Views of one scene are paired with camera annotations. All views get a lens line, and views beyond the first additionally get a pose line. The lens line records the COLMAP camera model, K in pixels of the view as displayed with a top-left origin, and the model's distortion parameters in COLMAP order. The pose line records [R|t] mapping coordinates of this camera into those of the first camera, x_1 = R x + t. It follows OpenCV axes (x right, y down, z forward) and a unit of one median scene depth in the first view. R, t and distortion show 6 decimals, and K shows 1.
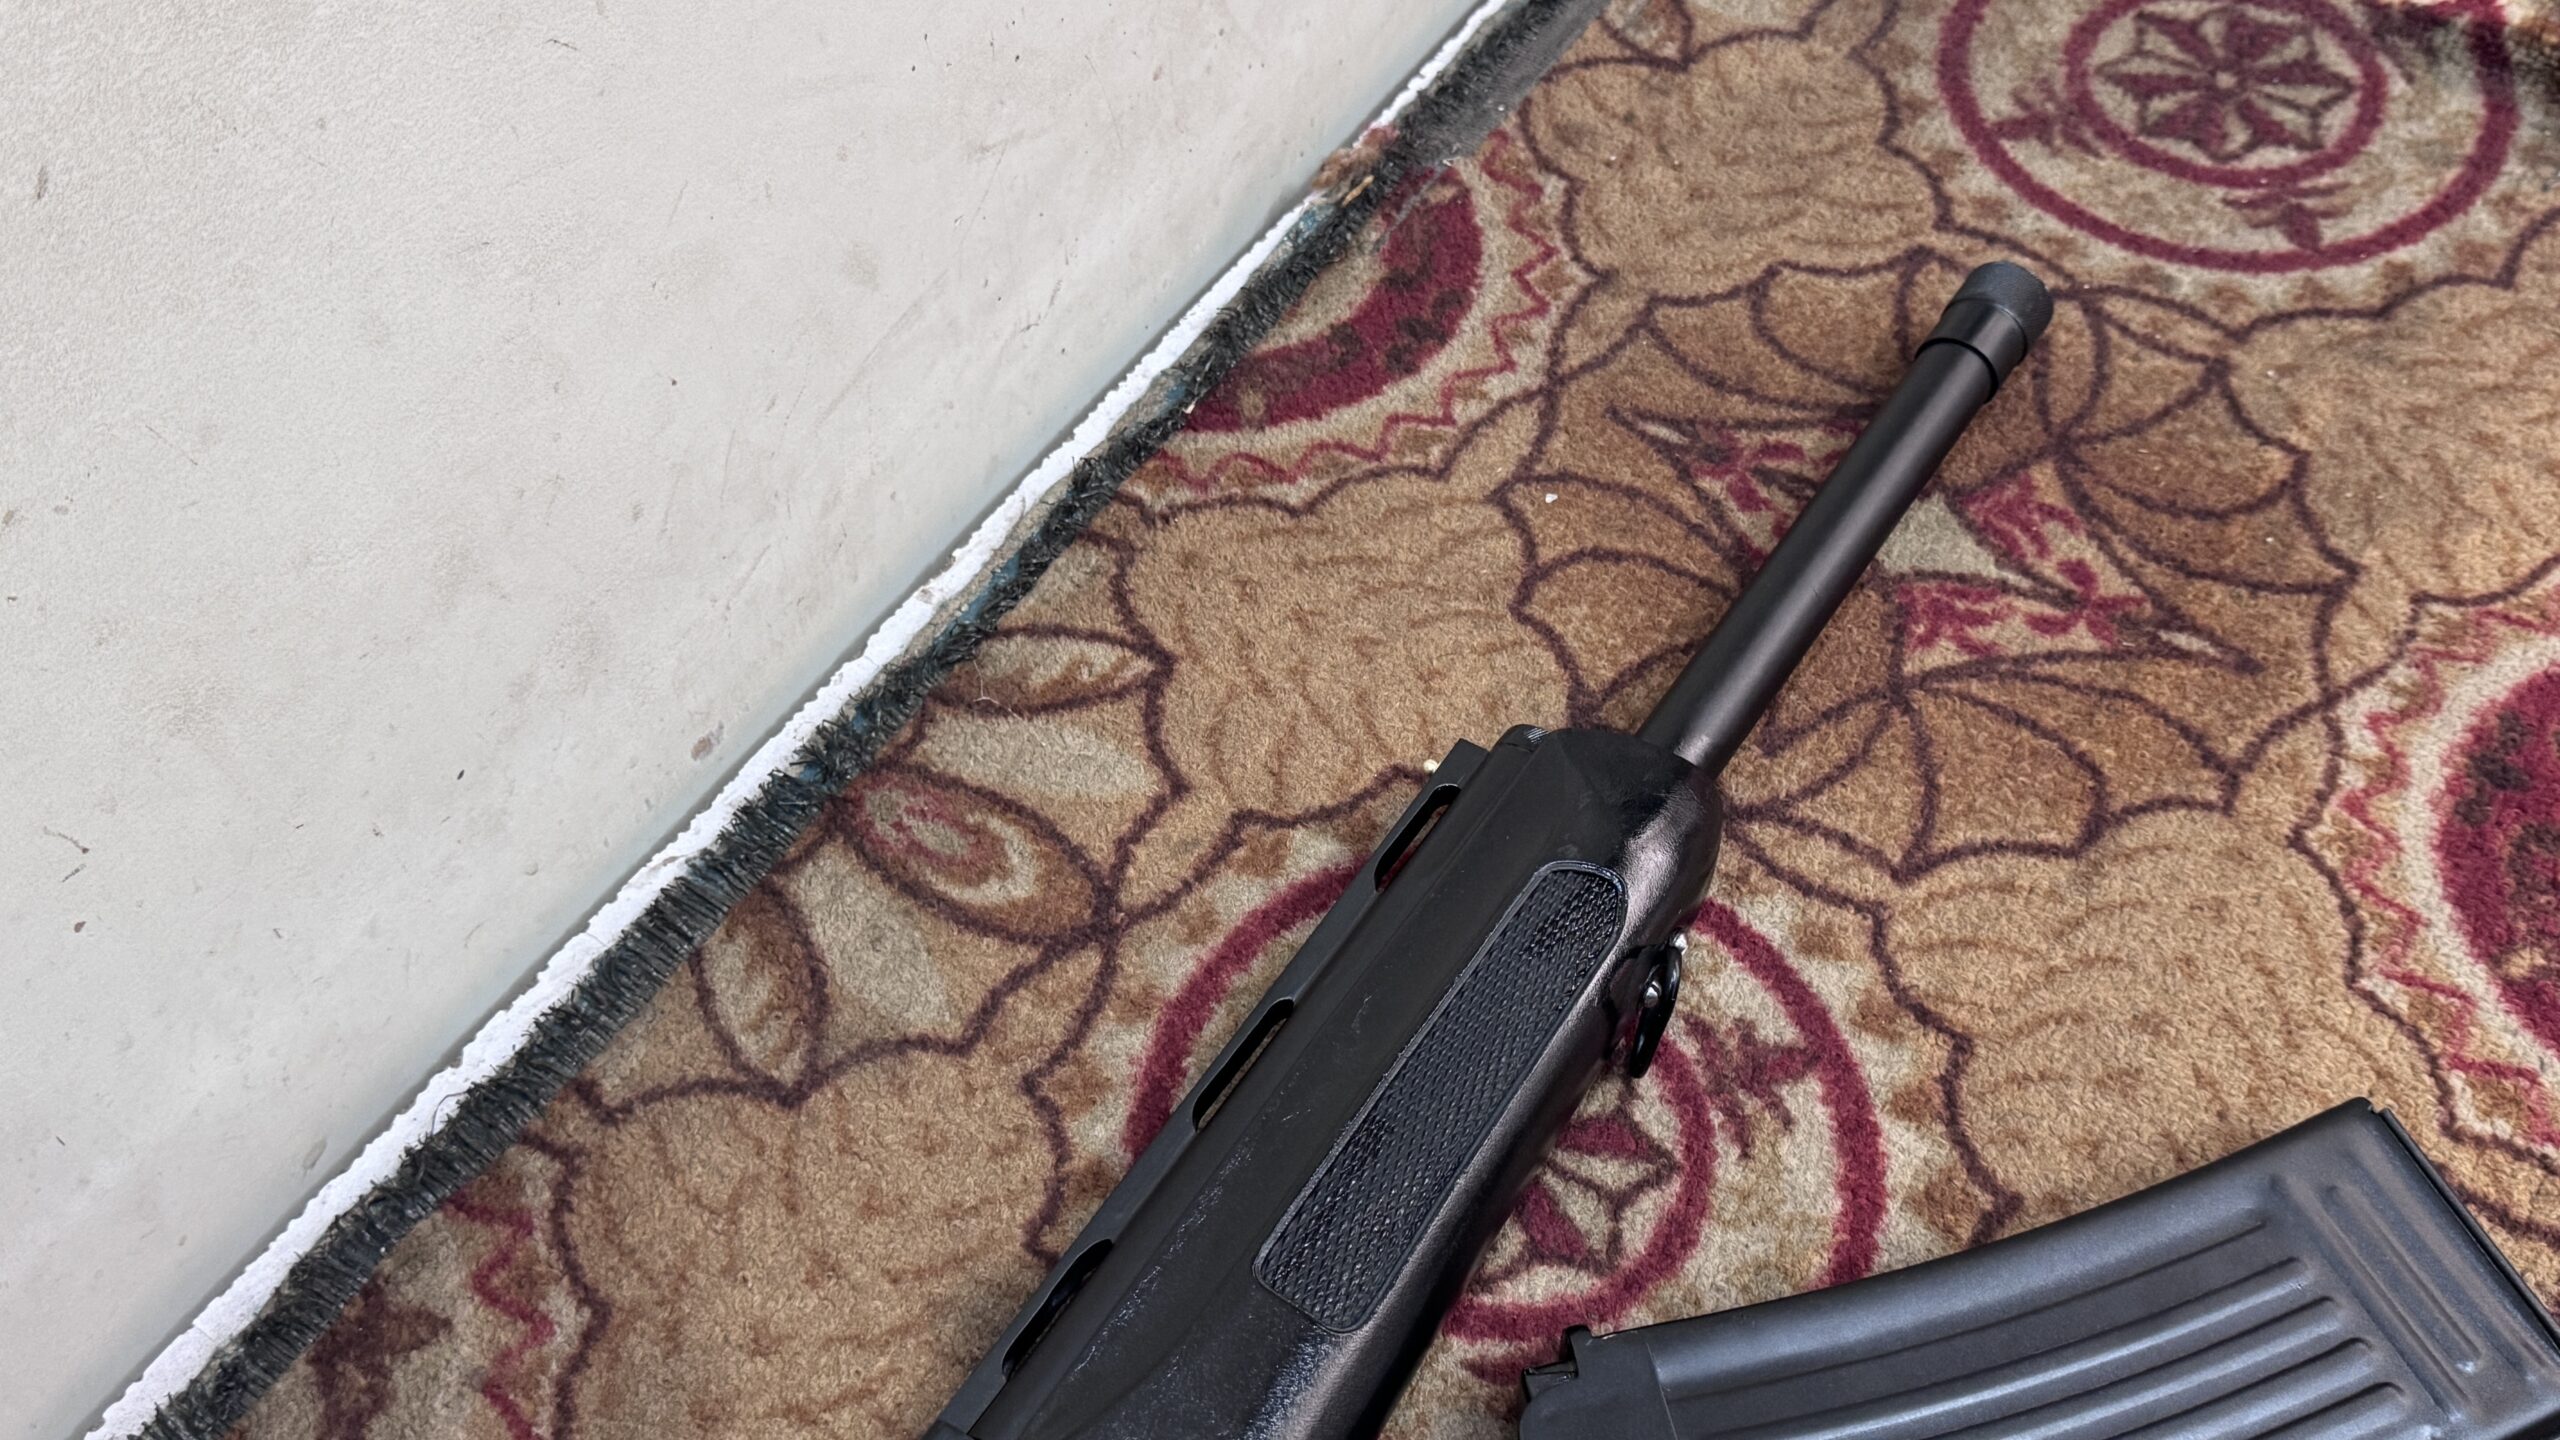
lens RADIAL K [[2562.5, 0, 1284.0], [0, 2562.5, 705.6], [0, 0, 1]] dist [0.081040, 0.000000]
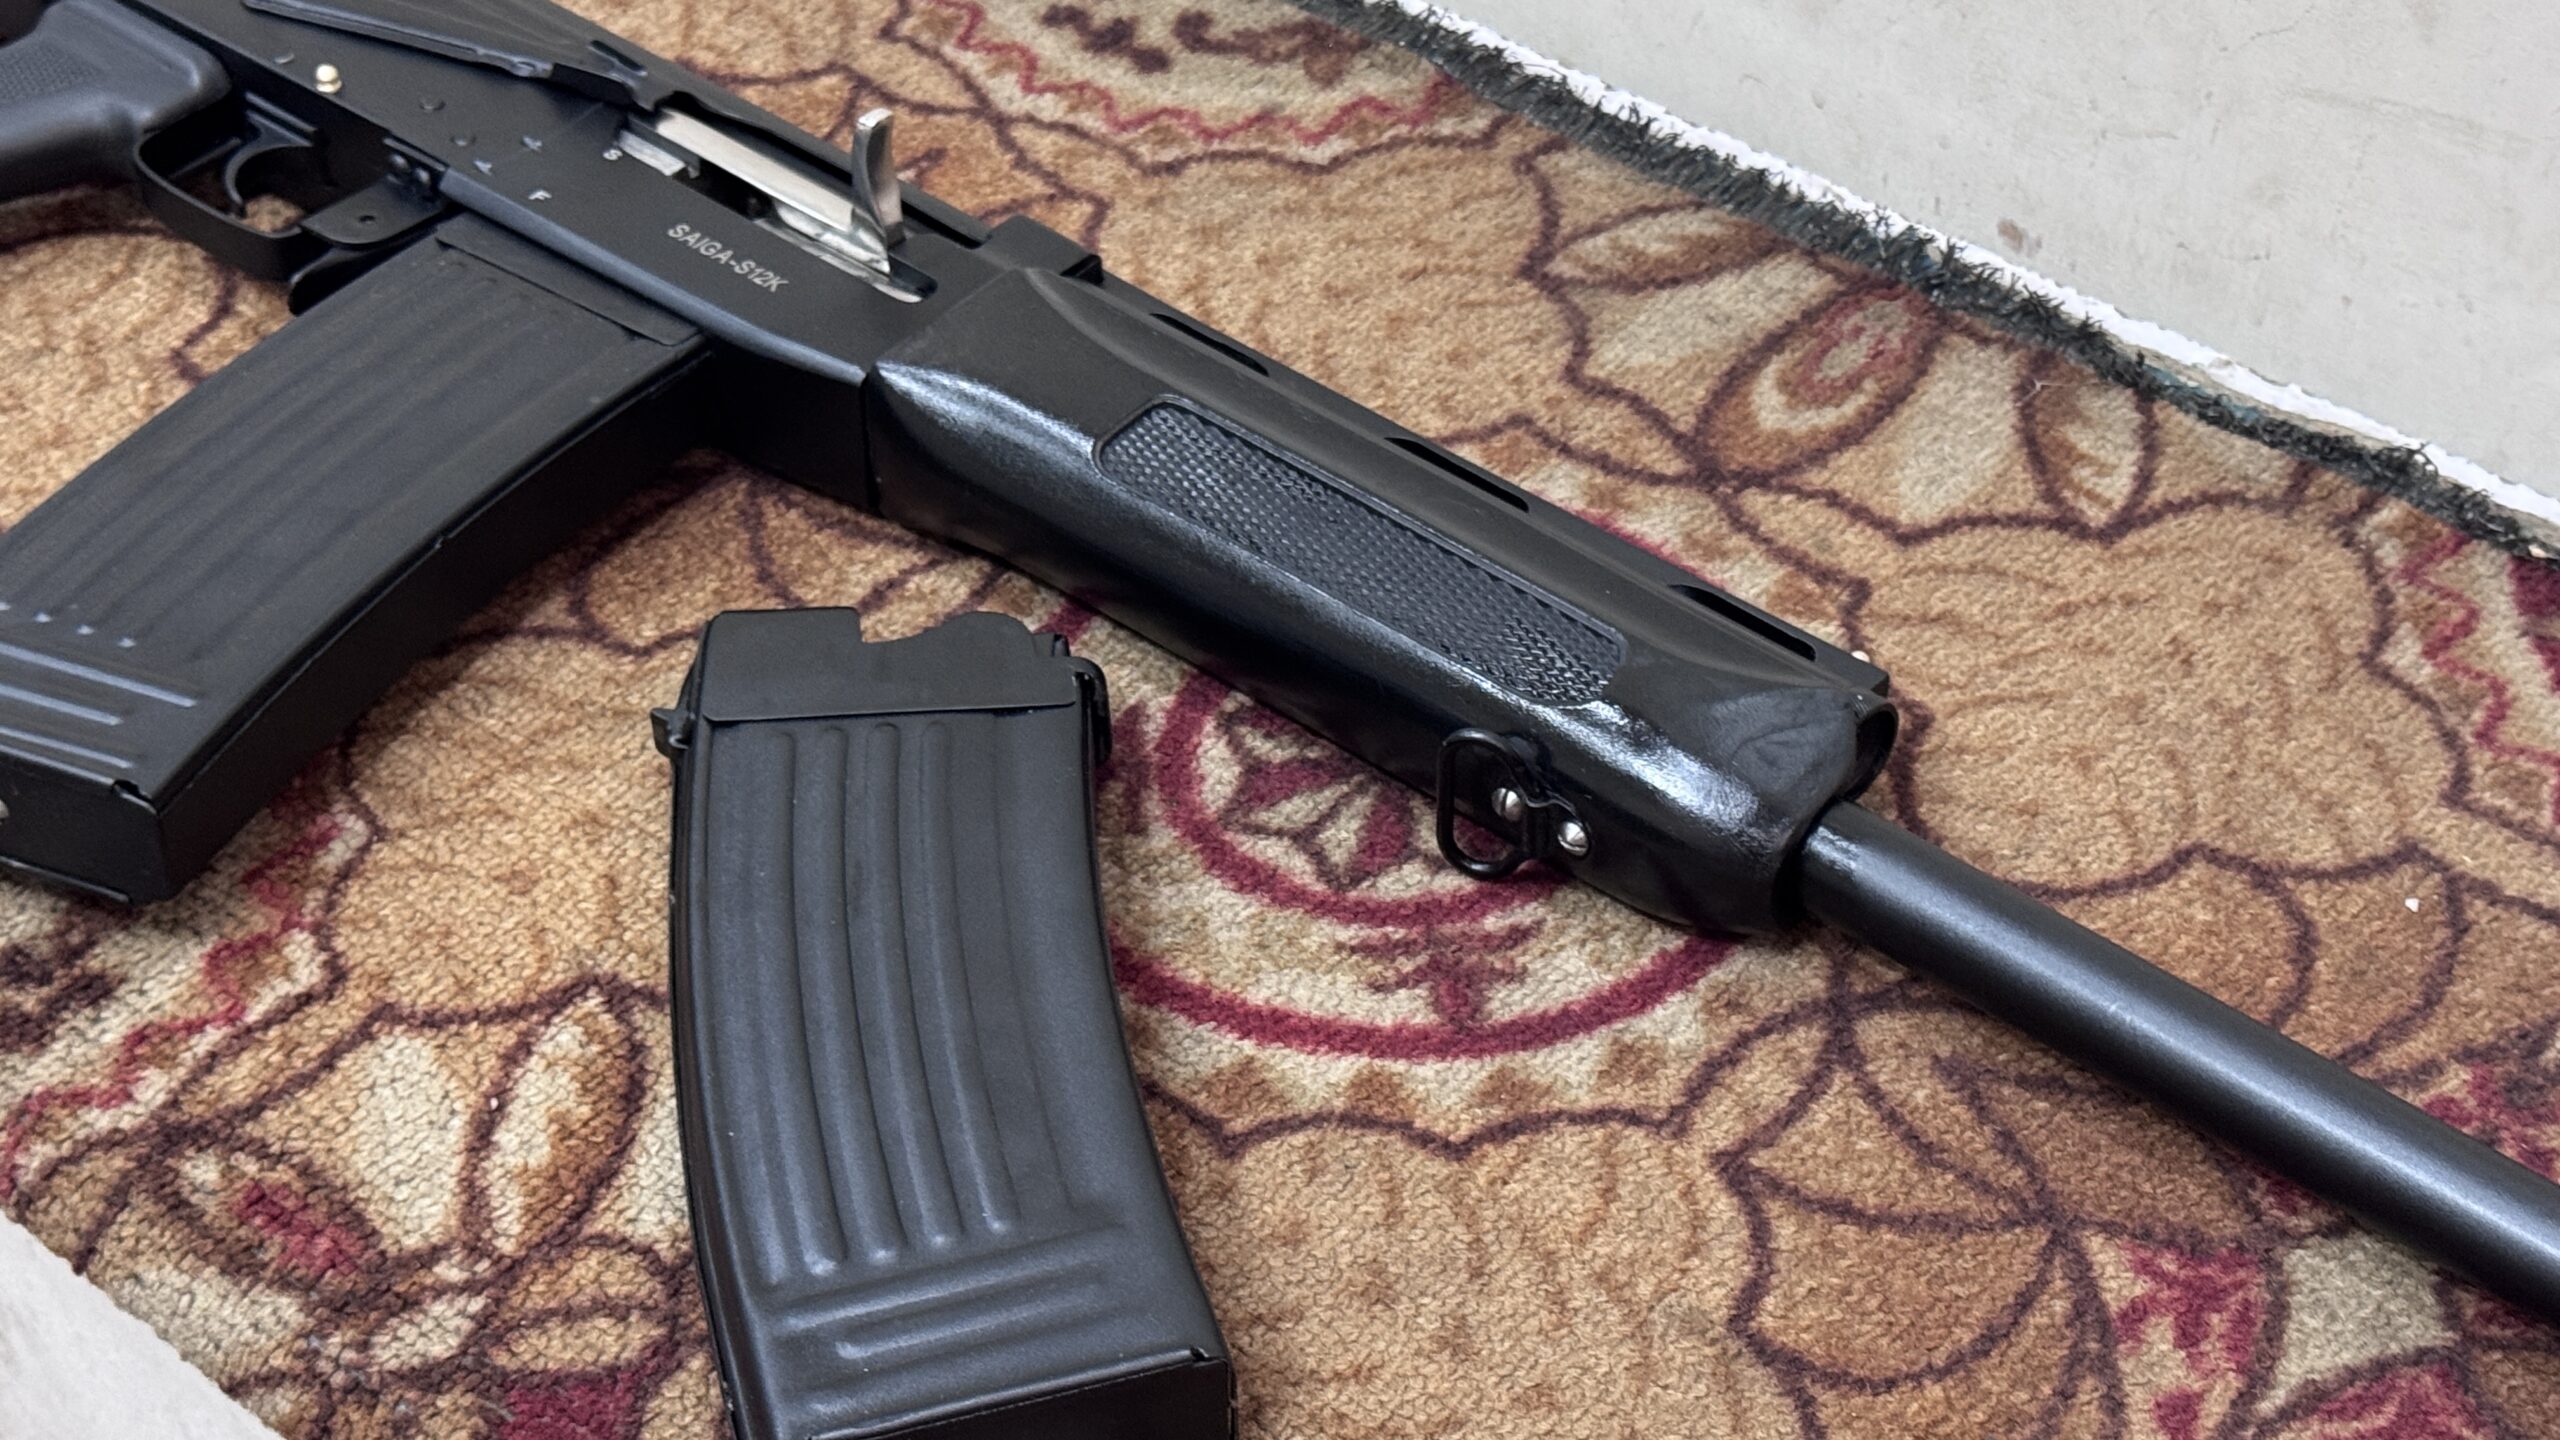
lens RADIAL K [[4188.4, 0, 1298.6], [0, 4188.4, 694.3], [0, 0, 1]] dist [0.145887, 0.000000]
pose [[-0.128760, 0.678880, -0.722871, 1.062909], [-0.765715, 0.395143, 0.507487, -0.517449], [0.630160, 0.618857, 0.468950, 0.281703]]
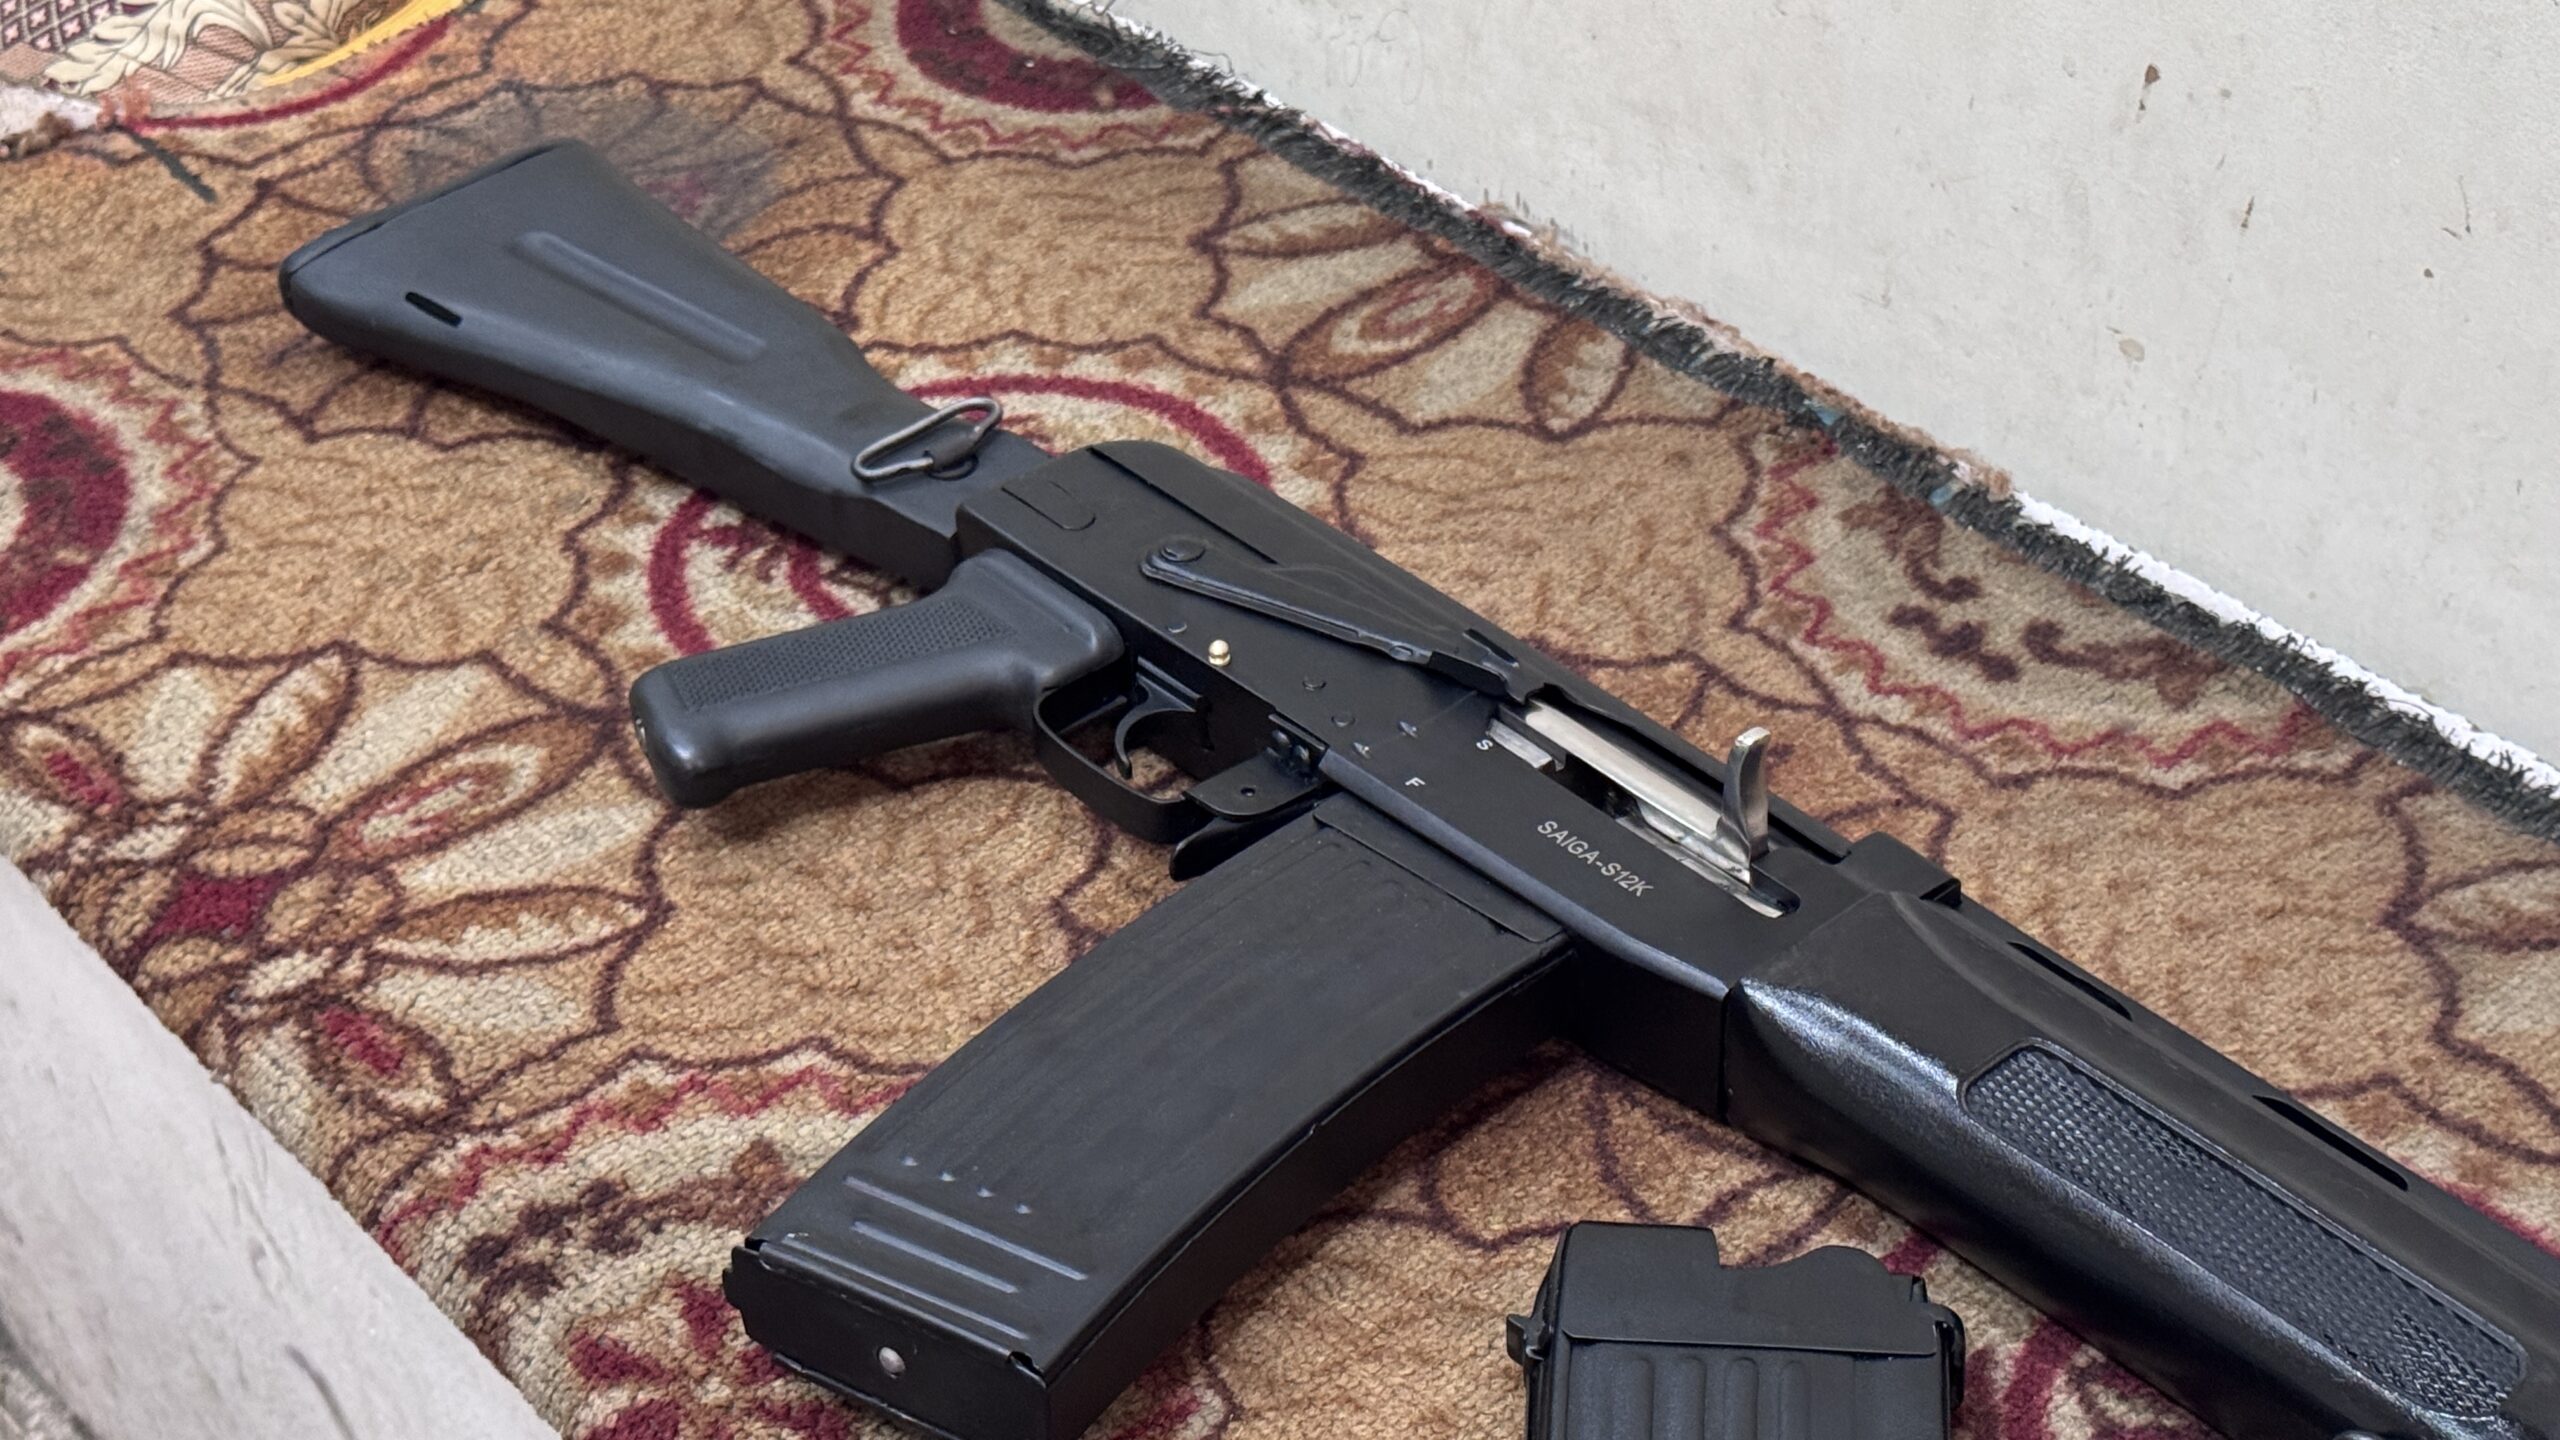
lens RADIAL K [[4188.4, 0, 1272.1], [0, 4188.4, 718.2], [0, 0, 1]] dist [0.145887, 0.000000]
pose [[-0.288622, 0.596628, -0.748821, 1.049748], [-0.713991, 0.386957, 0.583508, -0.491792], [0.637898, 0.703064, 0.314303, 0.170450]]
